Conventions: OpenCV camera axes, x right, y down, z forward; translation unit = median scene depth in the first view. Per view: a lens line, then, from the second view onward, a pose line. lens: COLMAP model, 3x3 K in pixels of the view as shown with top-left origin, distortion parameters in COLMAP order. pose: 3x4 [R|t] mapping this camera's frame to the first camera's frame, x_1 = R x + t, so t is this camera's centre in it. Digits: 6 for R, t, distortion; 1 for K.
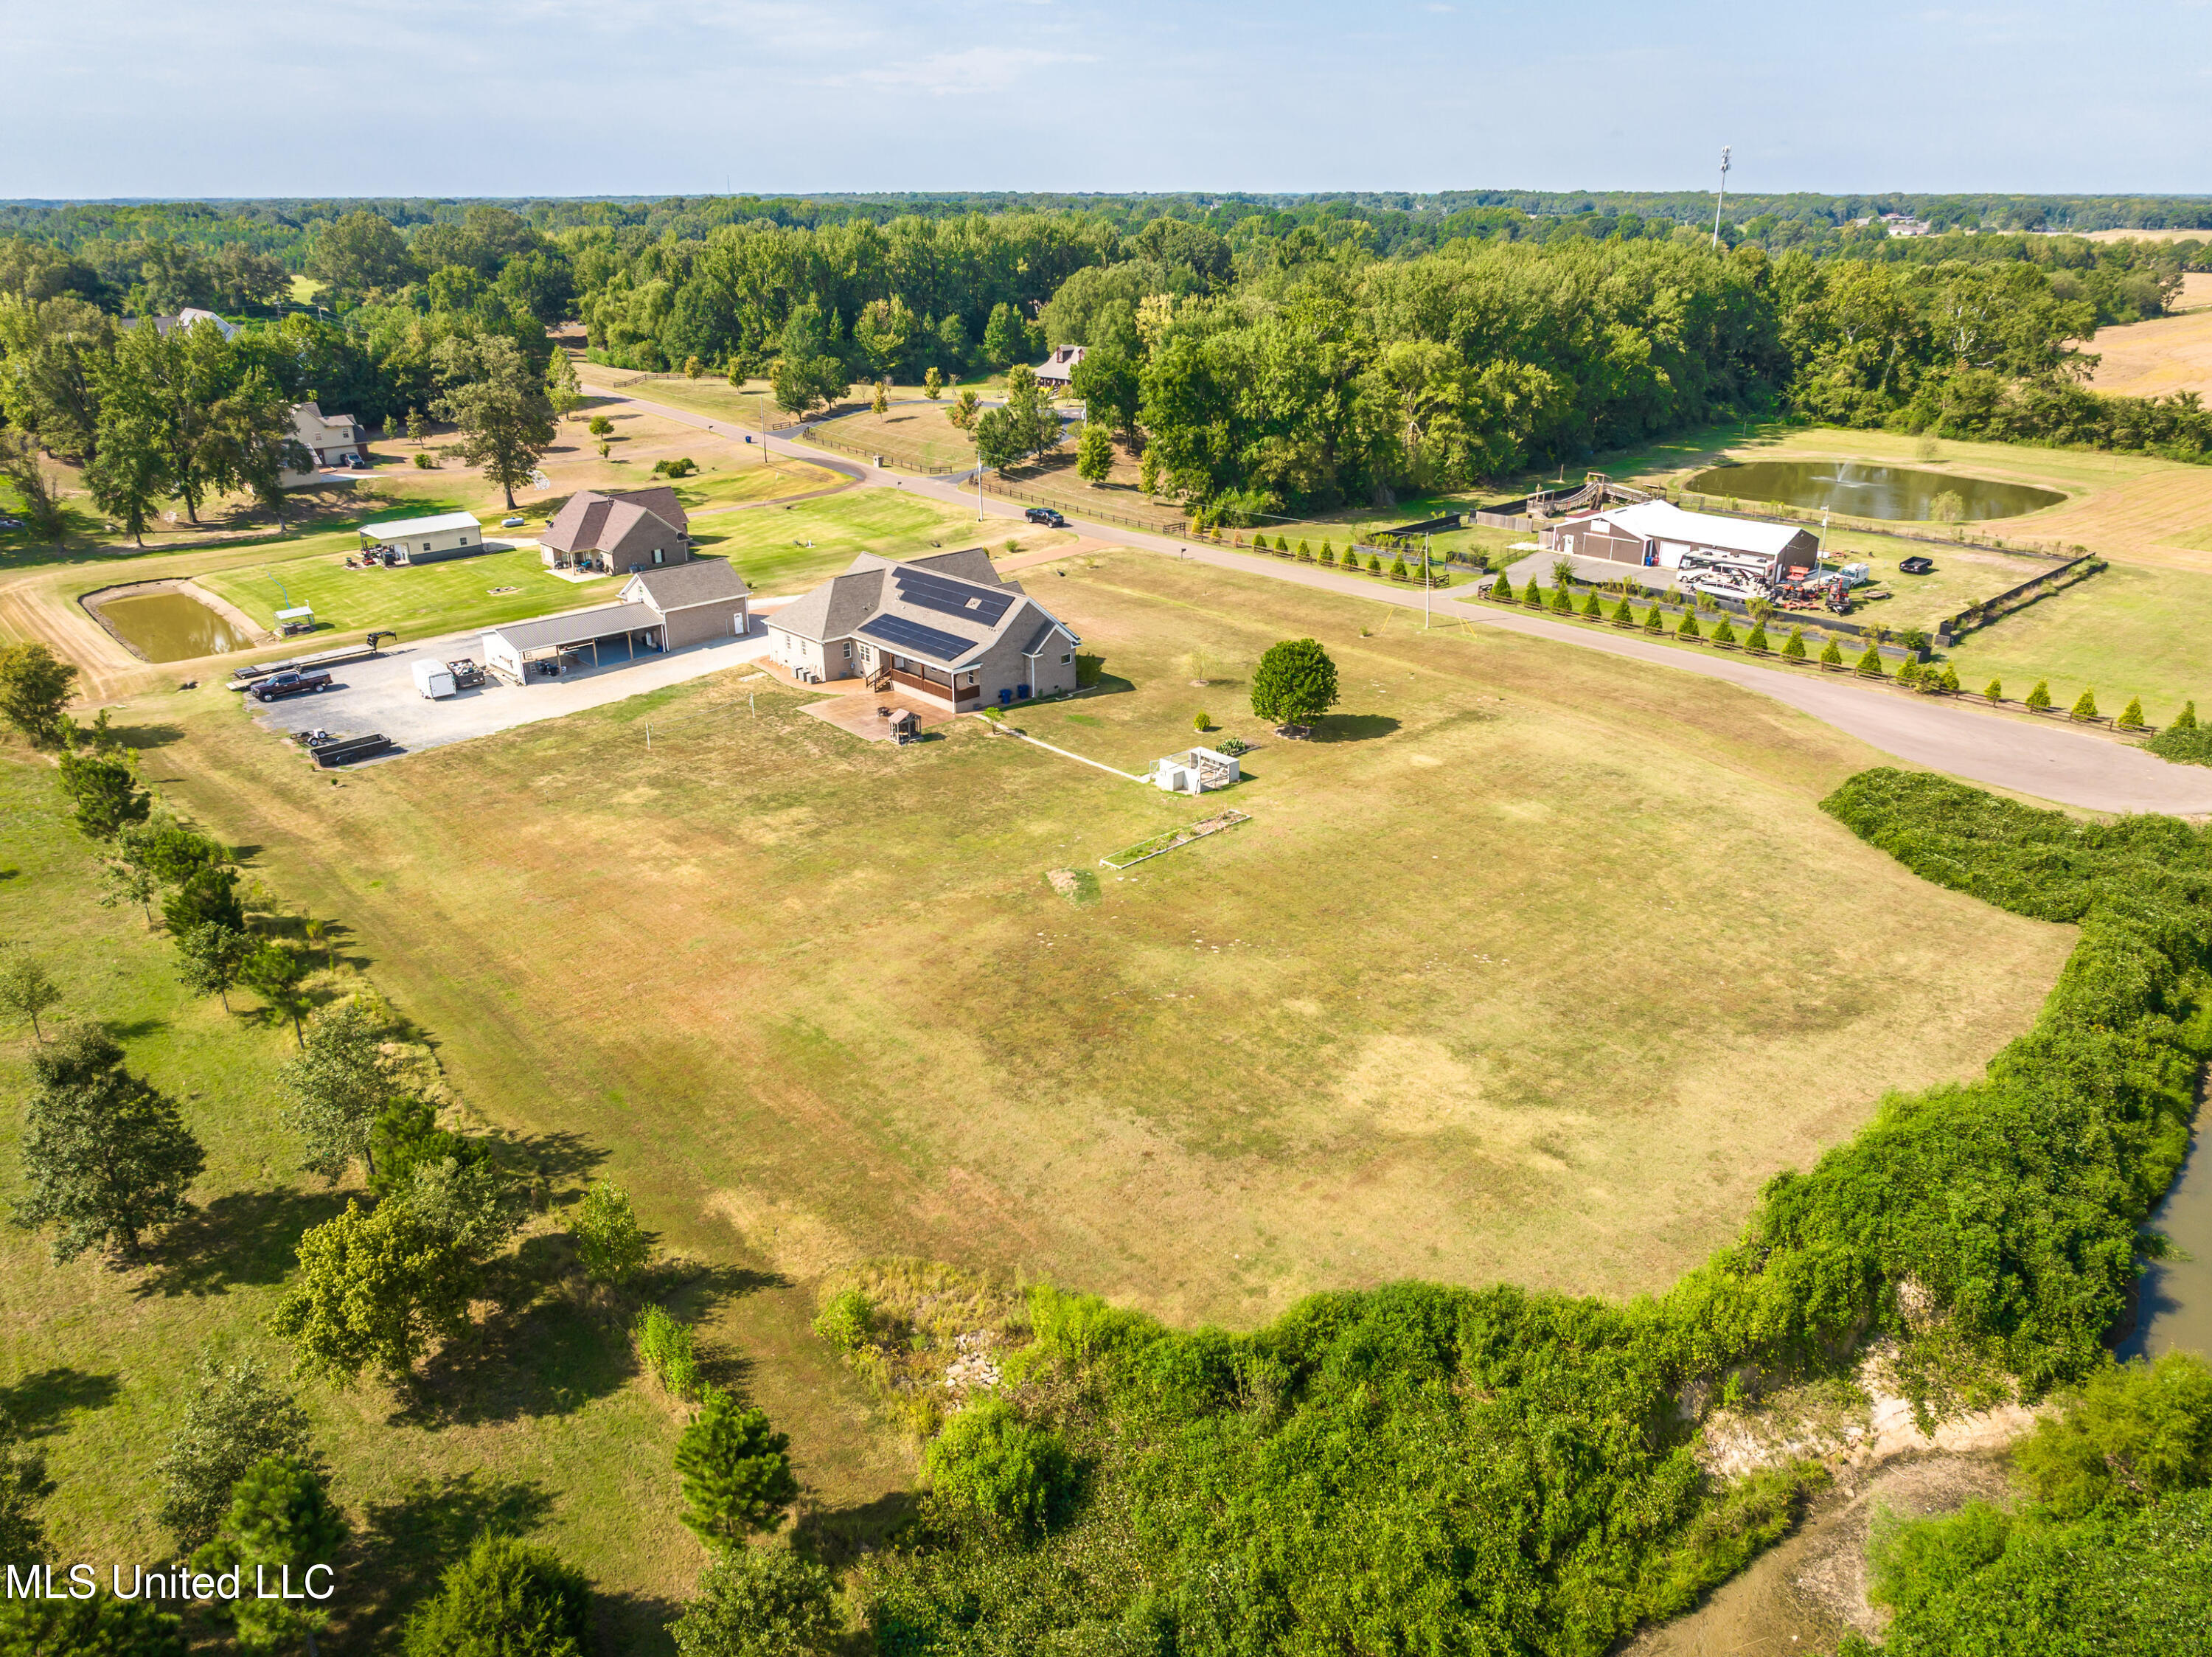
lens RADIAL K [[1556.5, 0, 1109.7], [0, 1556.5, 815.7], [0, 0, 1]] dist [-0.025874, 0.008286]
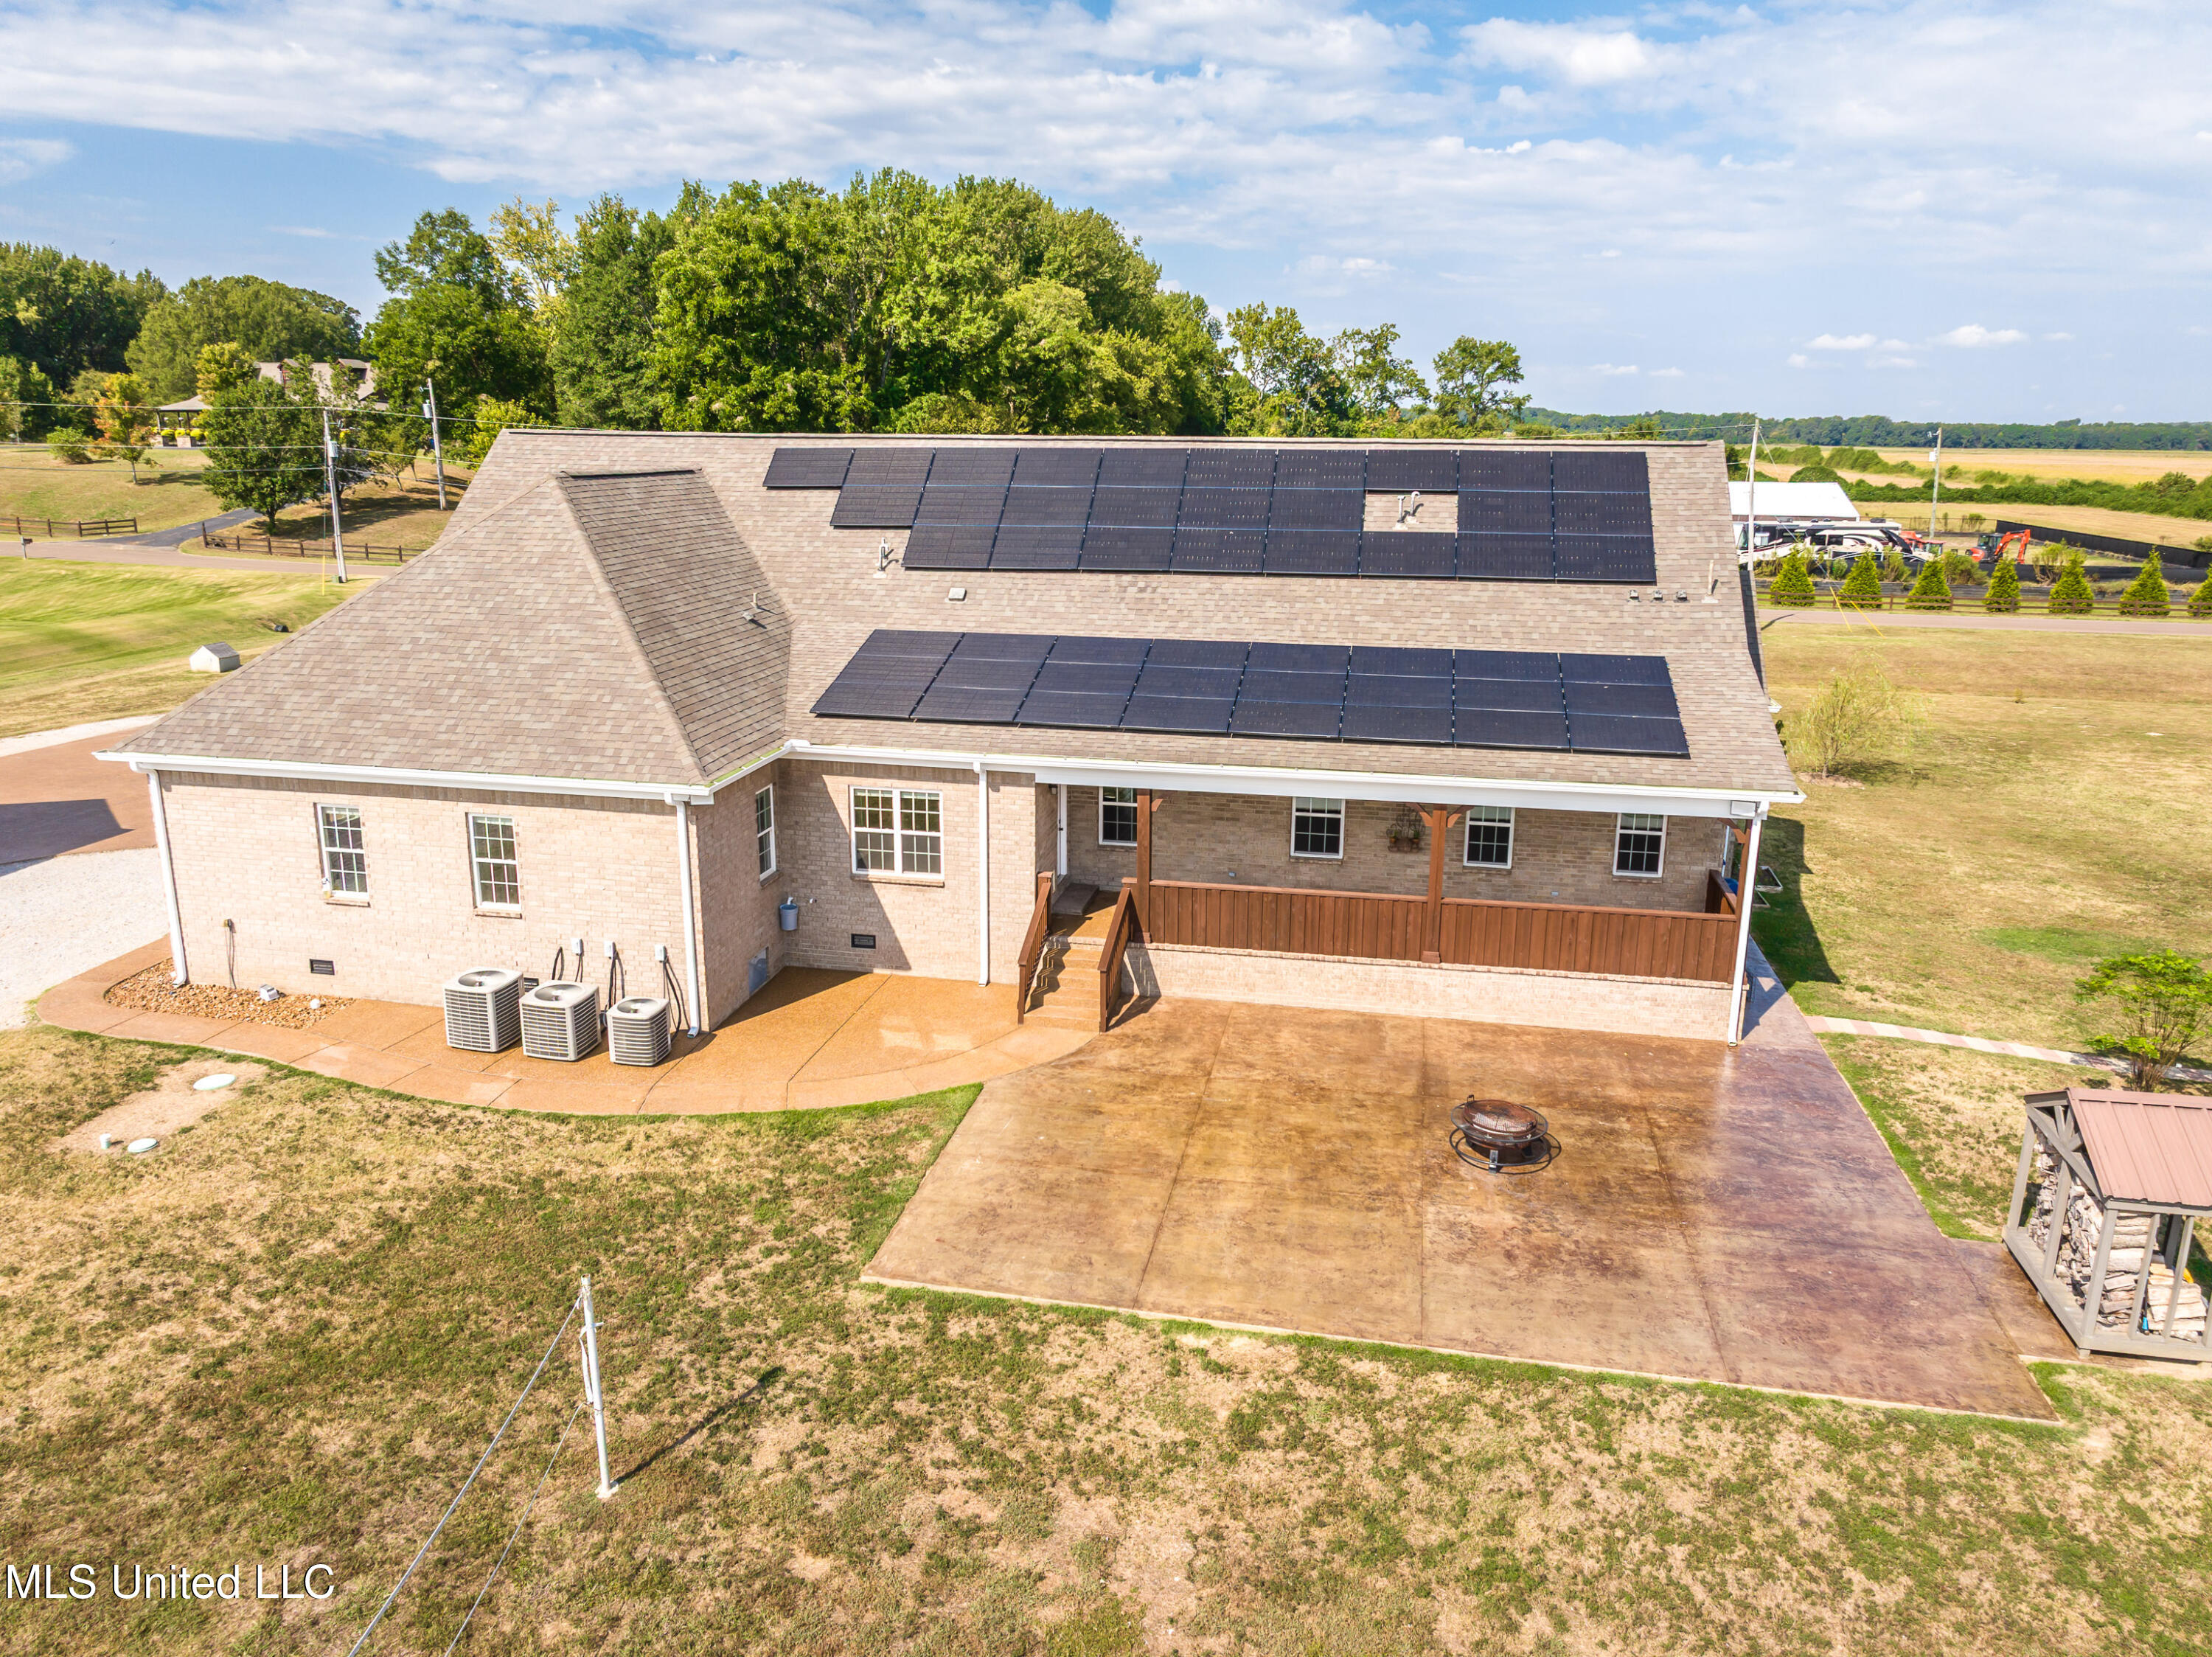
lens RADIAL K [[1553.7, 0, 1114.6], [0, 1553.7, 818.4], [0, 0, 1]] dist [-0.023319, 0.010140]
pose [[0.804381, -0.135060, 0.578558, -0.200116], [0.209817, 0.975647, -0.063956, -0.073621], [-0.555830, 0.172836, 0.813130, 0.693576]]
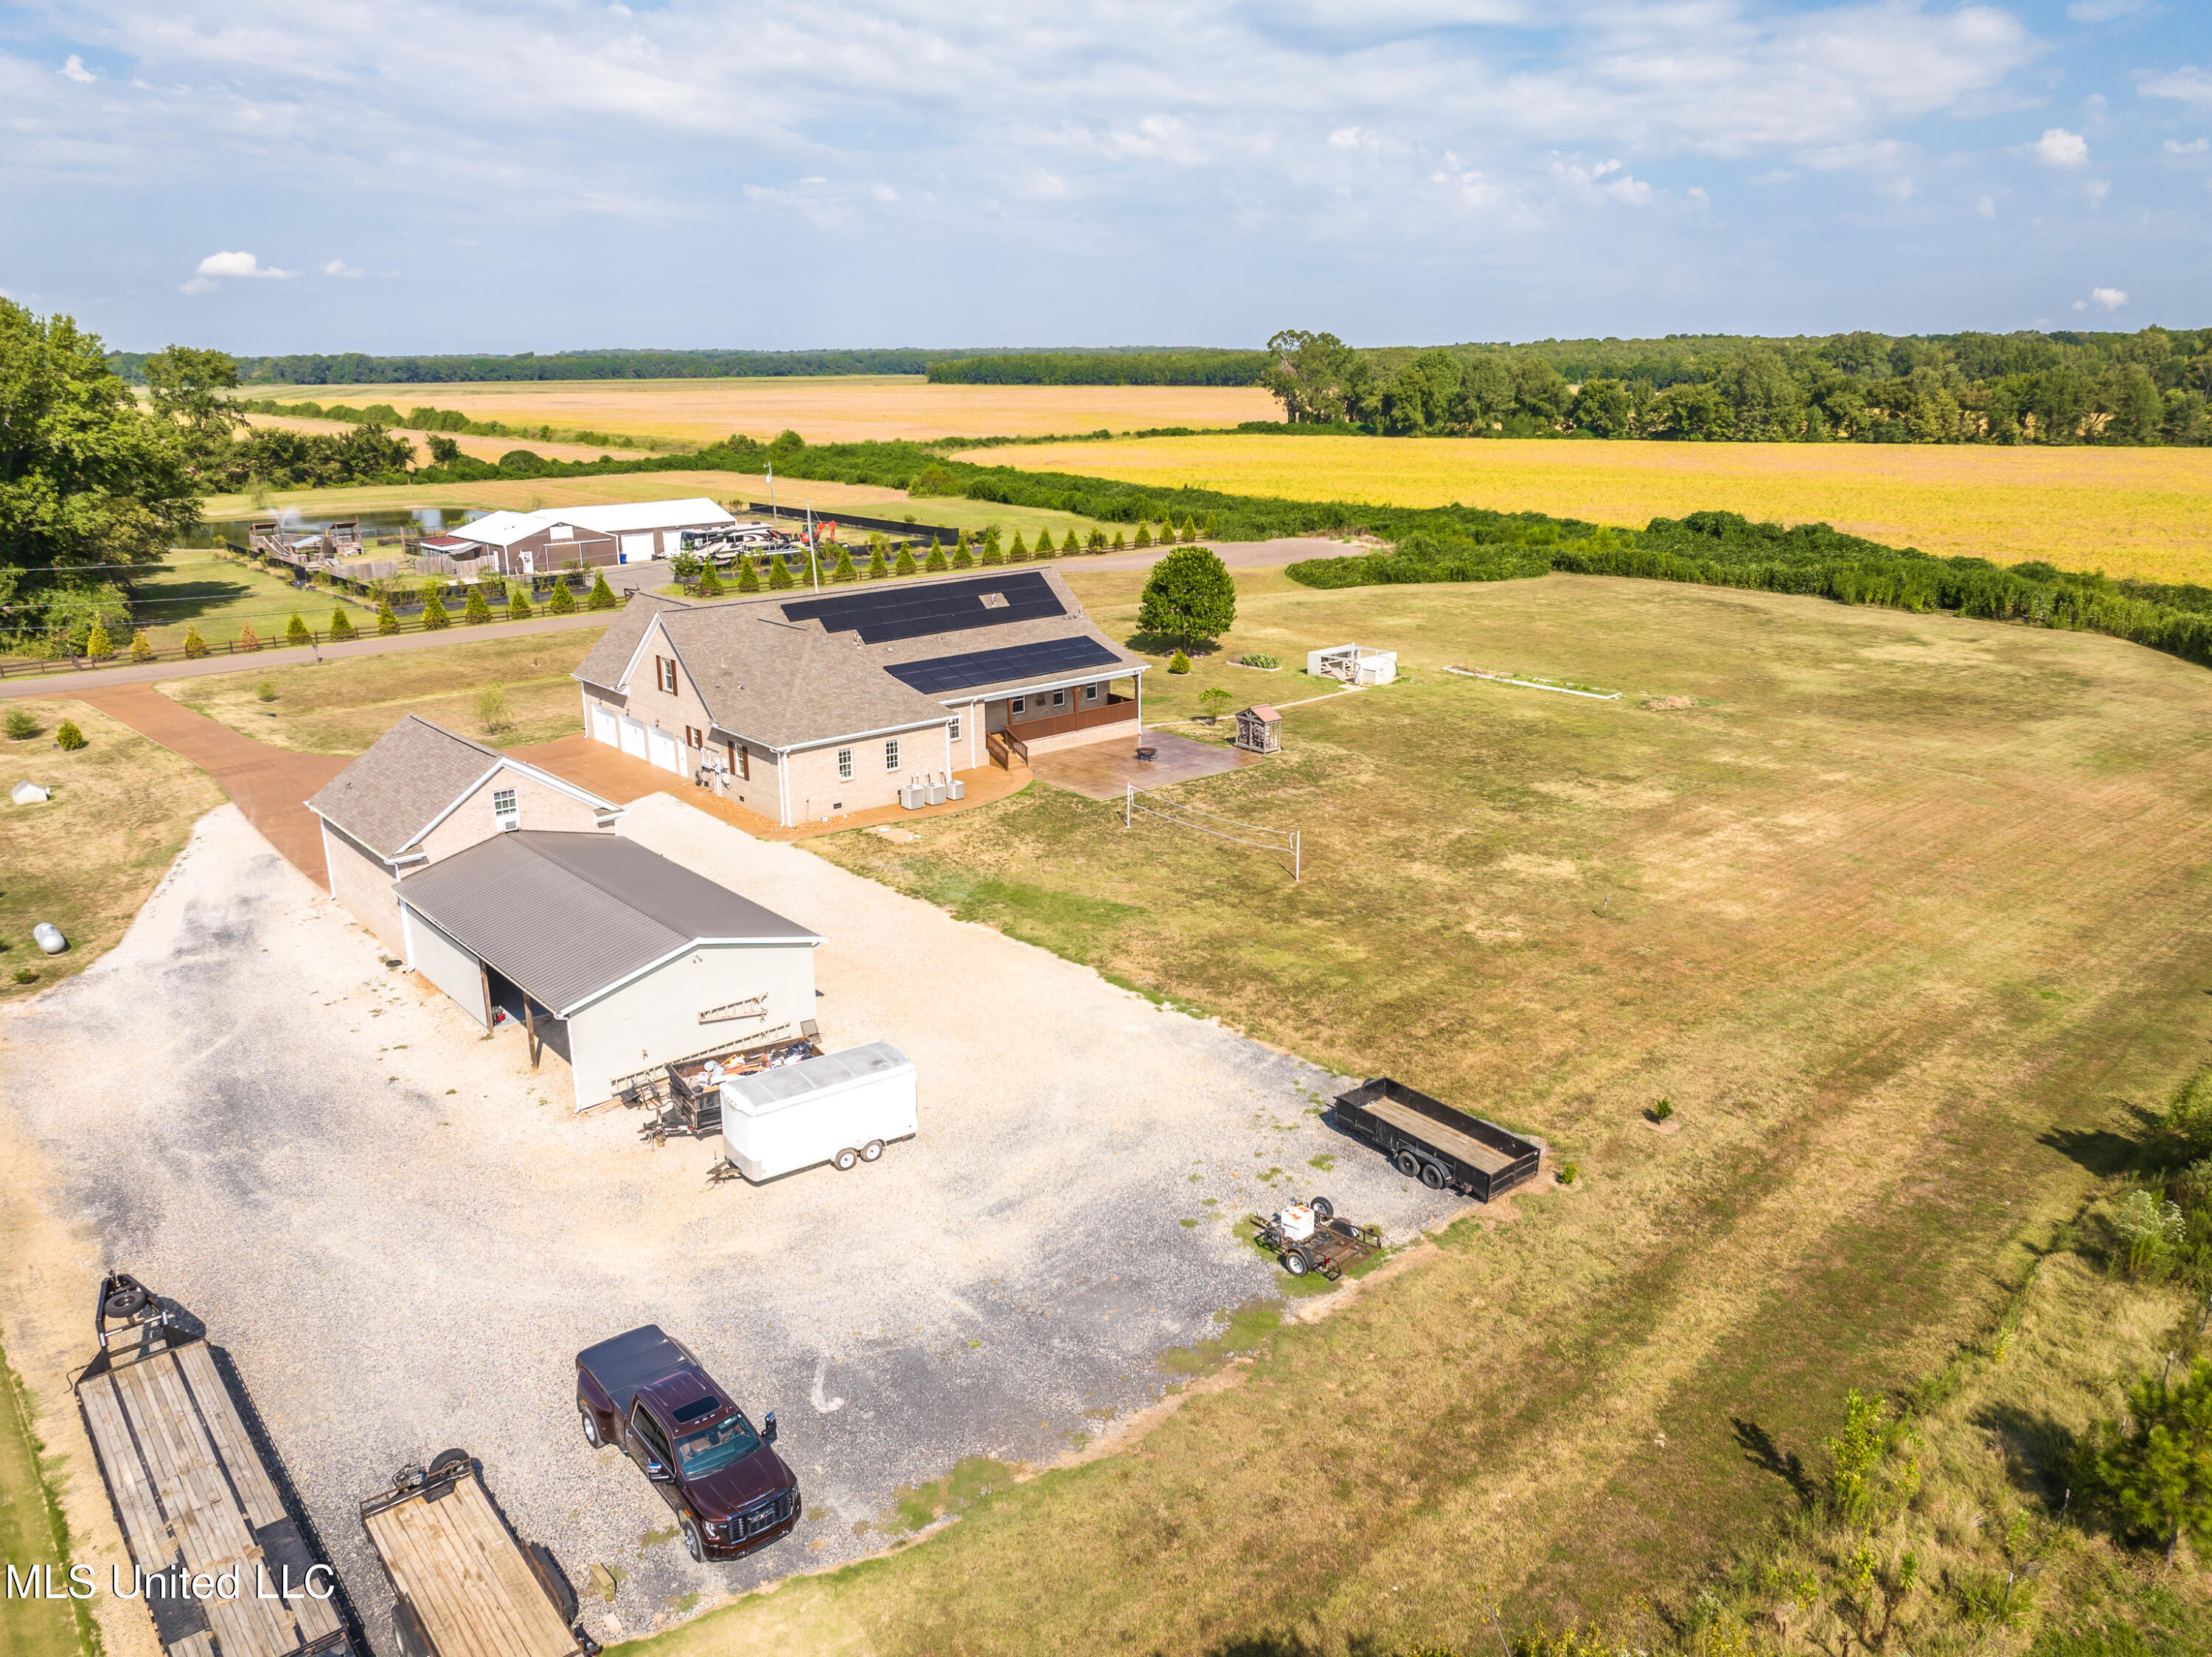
lens RADIAL K [[1553.7, 0, 1114.6], [0, 1553.7, 818.4], [0, 0, 1]] dist [-0.023319, 0.010140]
pose [[0.027975, -0.282995, 0.958713, -0.589238], [0.377077, 0.891221, 0.252069, -0.161203], [-0.925759, 0.354457, 0.131643, 0.728232]]
